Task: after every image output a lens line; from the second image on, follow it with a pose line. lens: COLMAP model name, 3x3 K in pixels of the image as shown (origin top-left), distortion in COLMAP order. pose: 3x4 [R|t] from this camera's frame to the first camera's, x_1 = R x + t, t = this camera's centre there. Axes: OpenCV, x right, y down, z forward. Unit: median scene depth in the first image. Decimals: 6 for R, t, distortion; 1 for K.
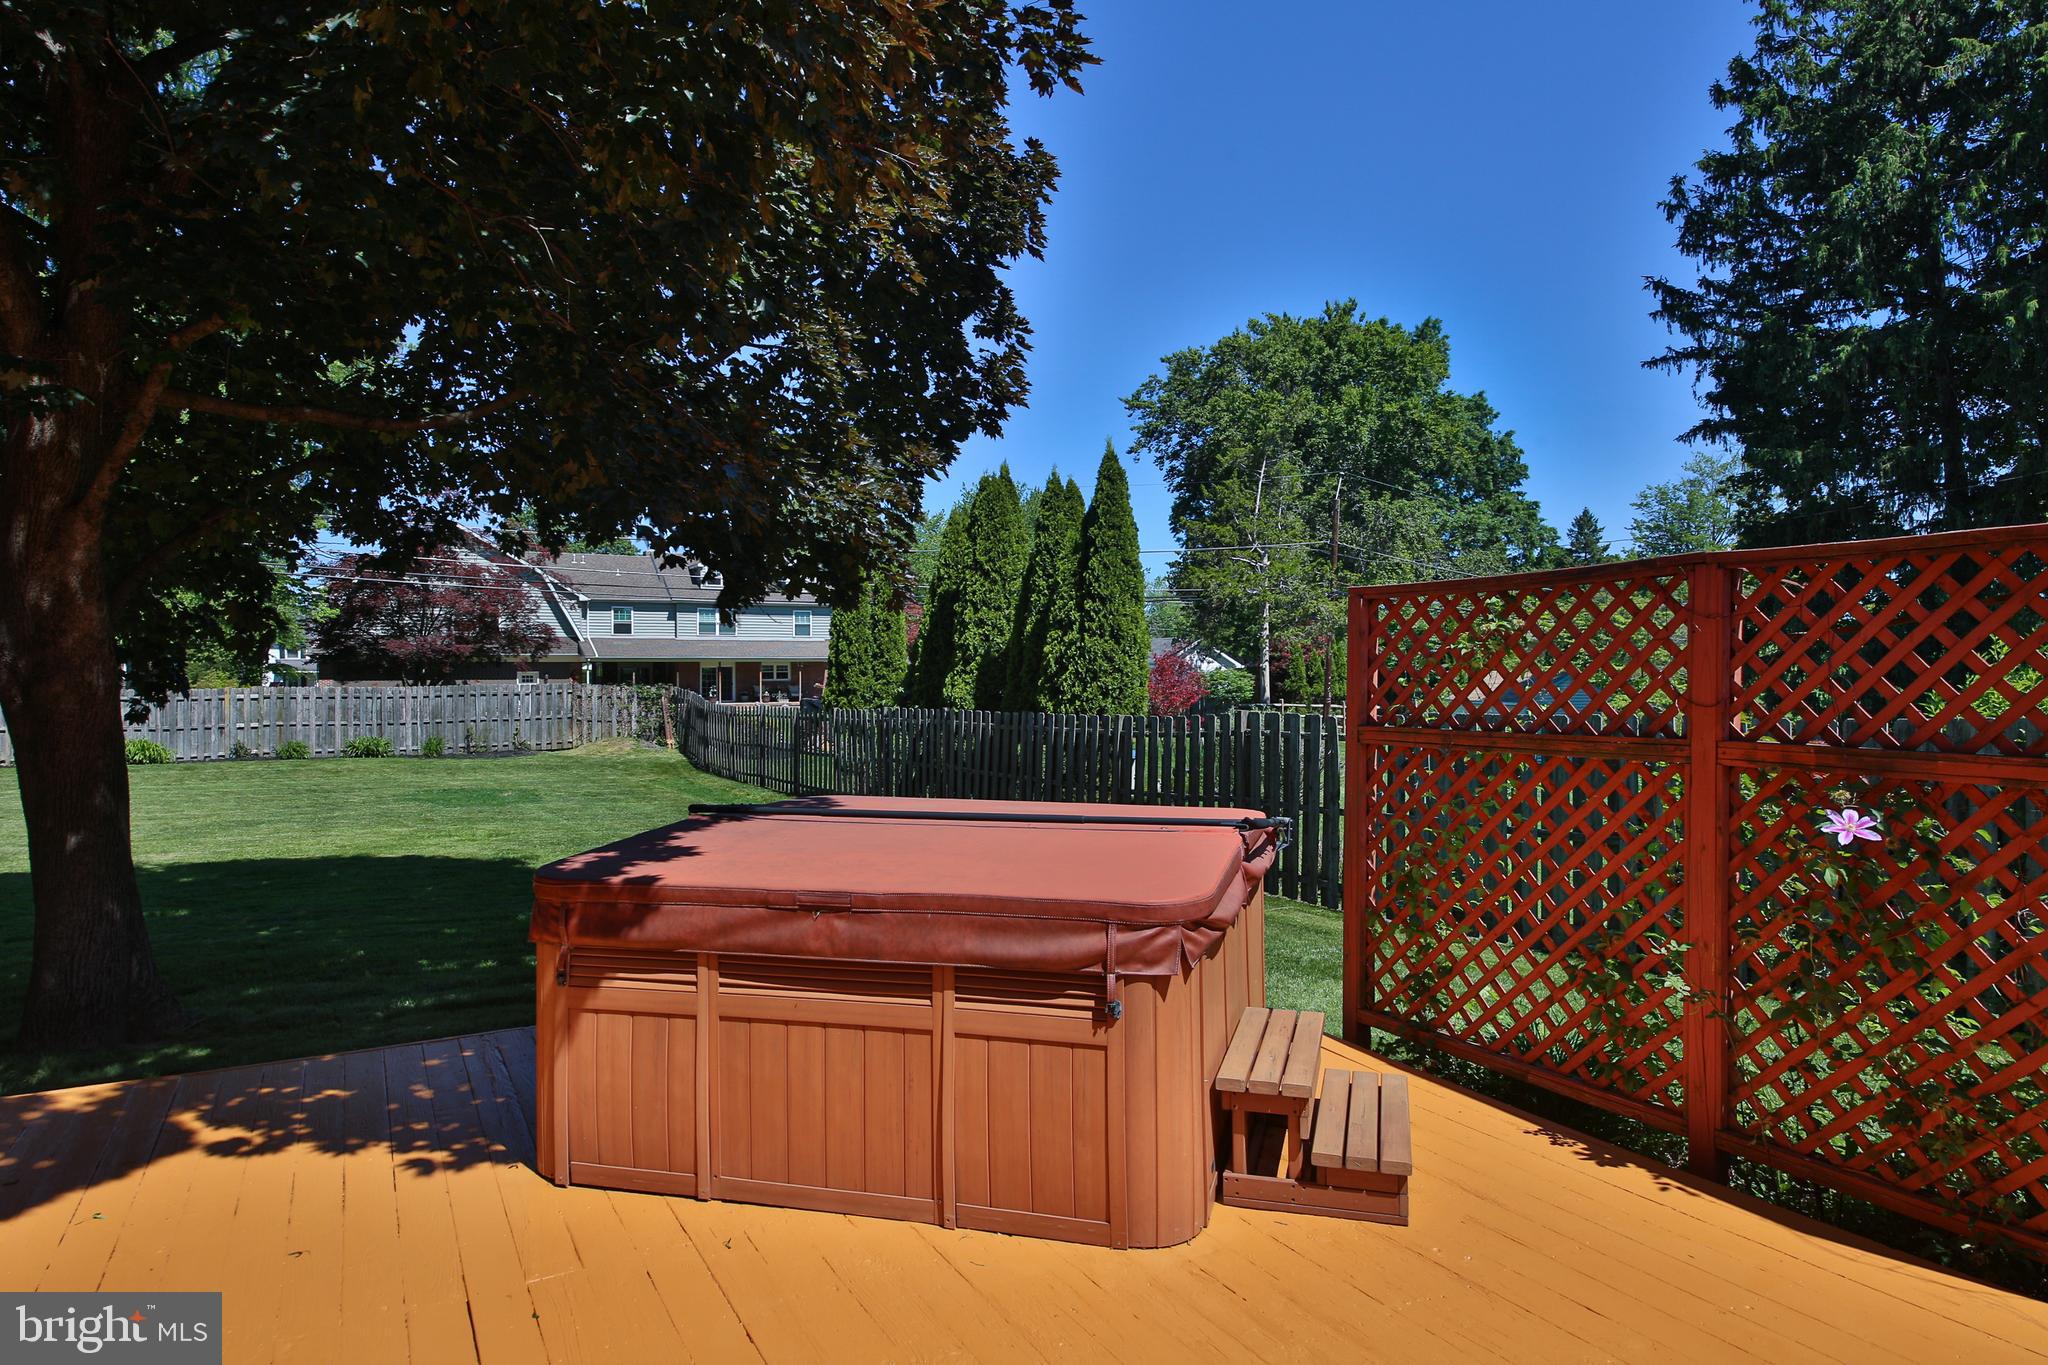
lens RADIAL K [[1177.4, 0, 1026.0], [0, 1177.4, 669.3], [0, 0, 1]] dist [0.044515, -0.046960]
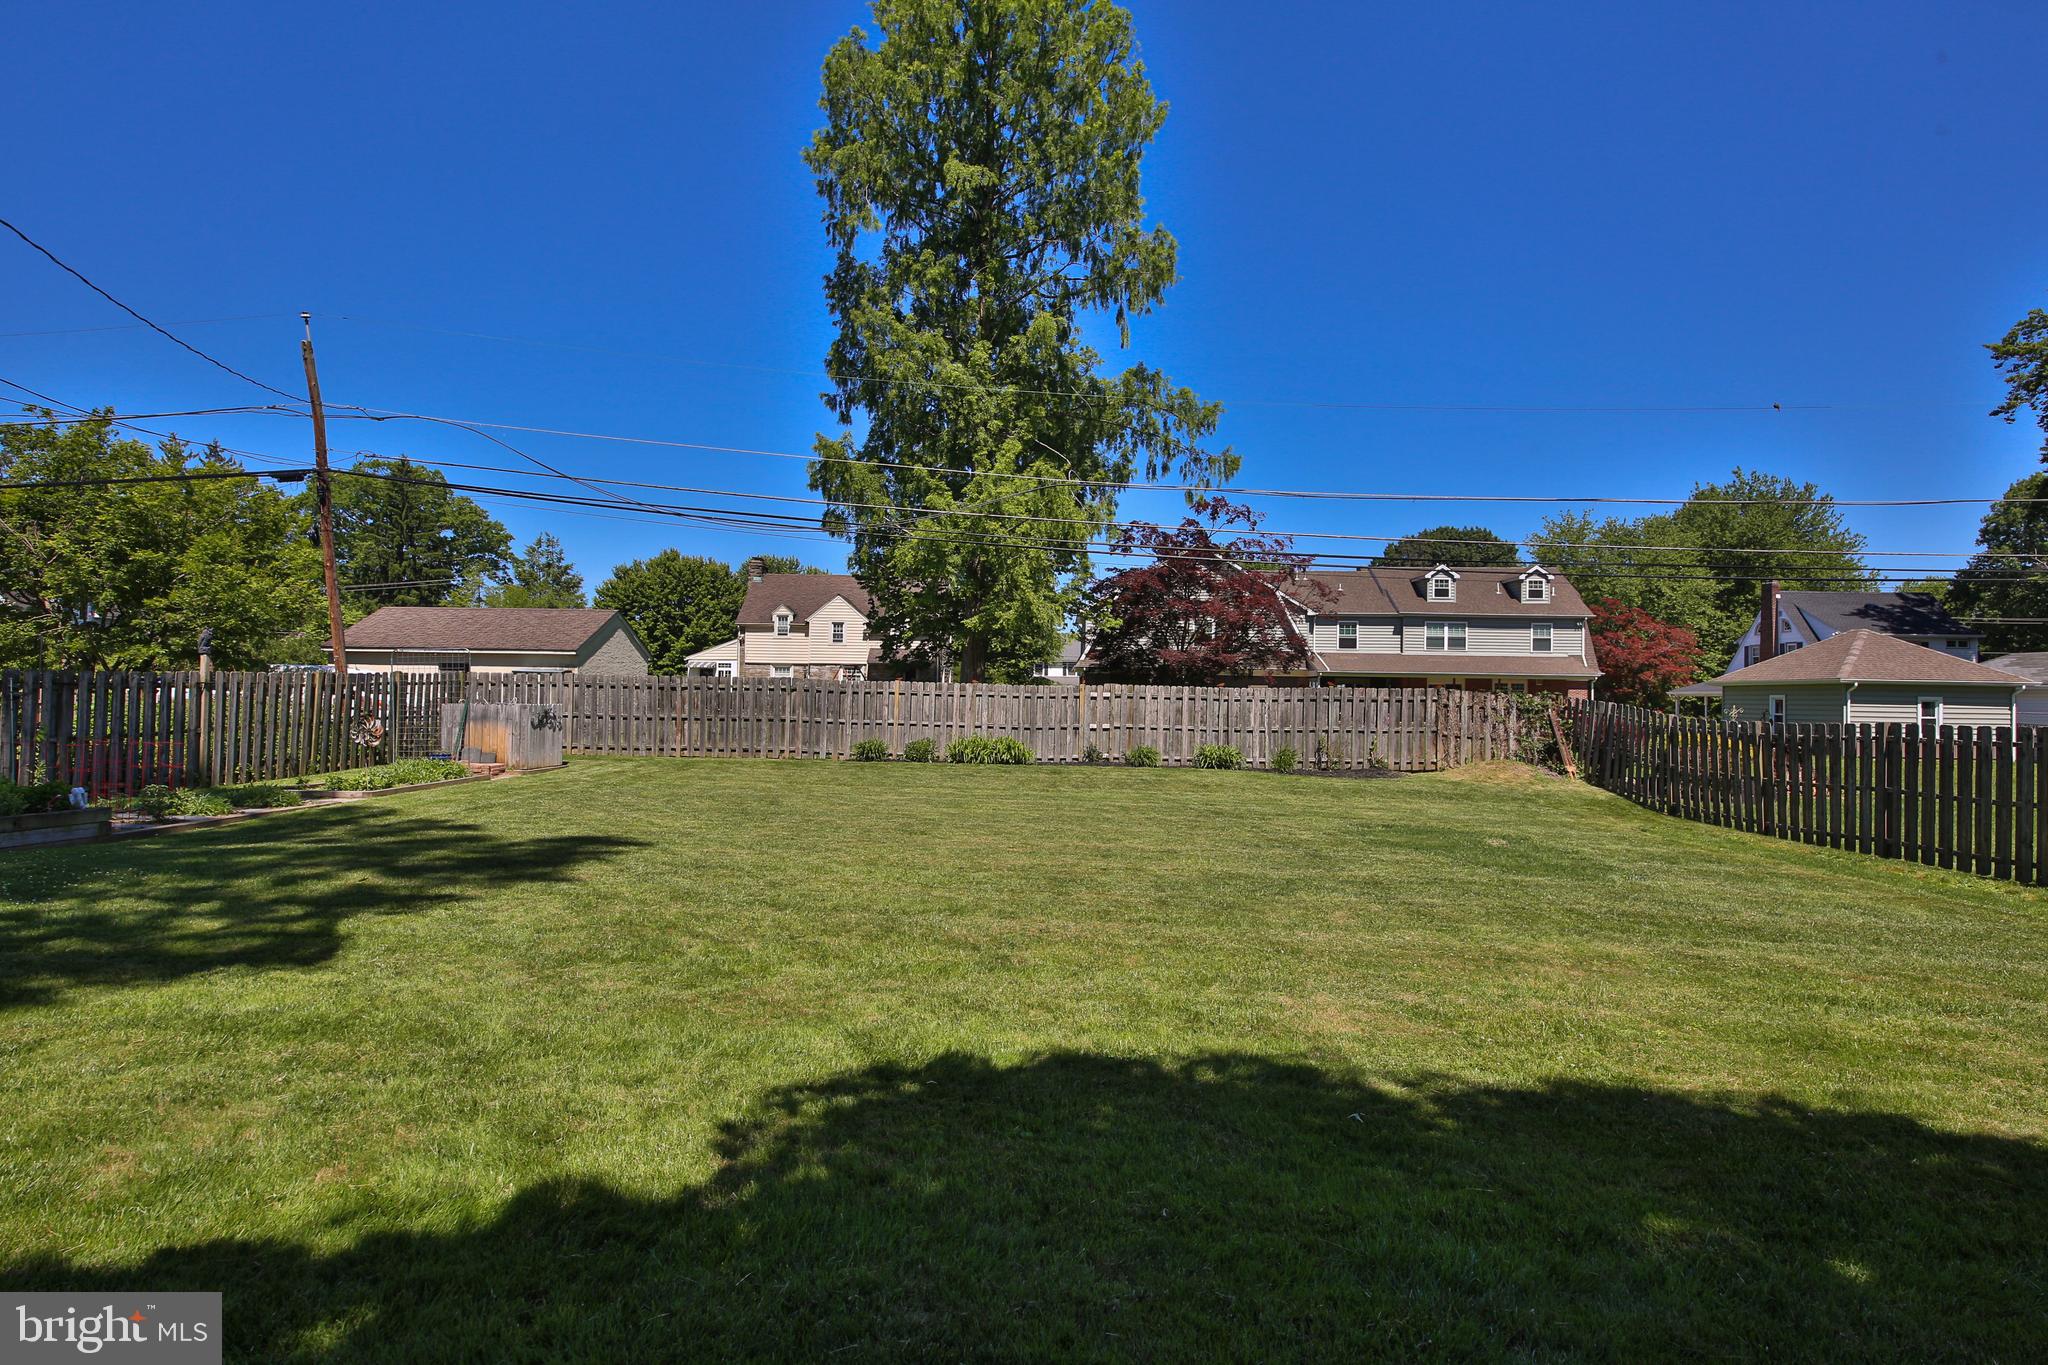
lens RADIAL K [[1035.0, 0, 1020.6], [0, 1035.0, 662.7], [0, 0, 1]] dist [0.043712, -0.039547]
pose [[0.854913, 0.001934, -0.518768, -0.257037], [-0.017761, 0.999516, -0.025543, 0.017022], [0.518468, 0.031051, 0.854533, 0.252859]]
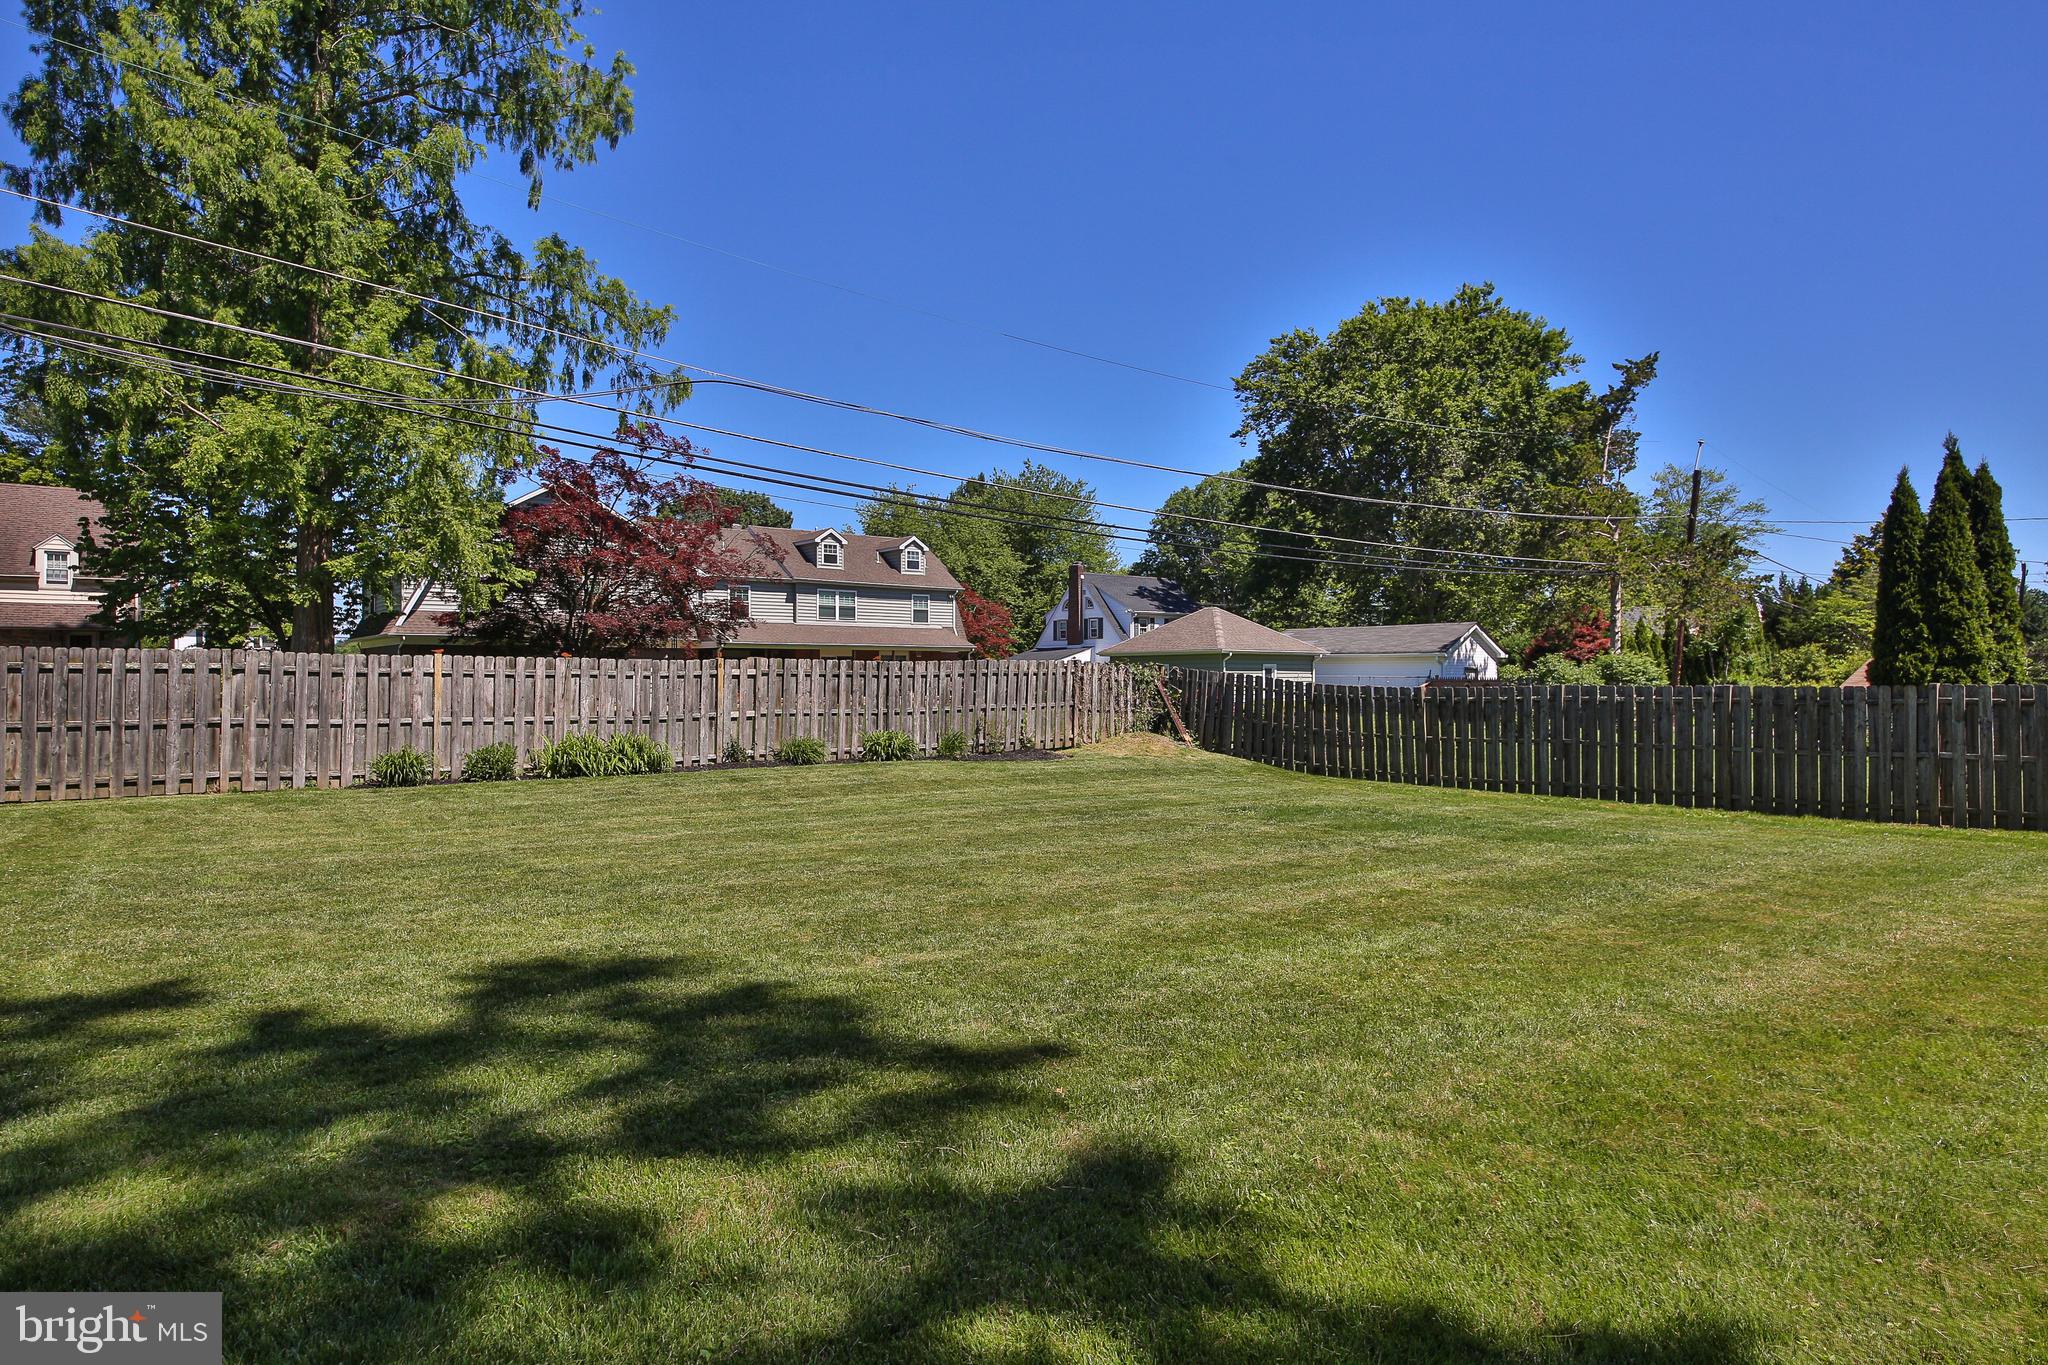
lens RADIAL K [[1134.4, 0, 1050.3], [0, 1134.4, 687.0], [0, 0, 1]] dist [0.003578, -0.000501]
pose [[0.987078, 0.002640, 0.160218, -0.508560], [-0.004818, 0.999901, 0.013204, 0.018997], [-0.160167, -0.013806, 0.986993, 0.289580]]
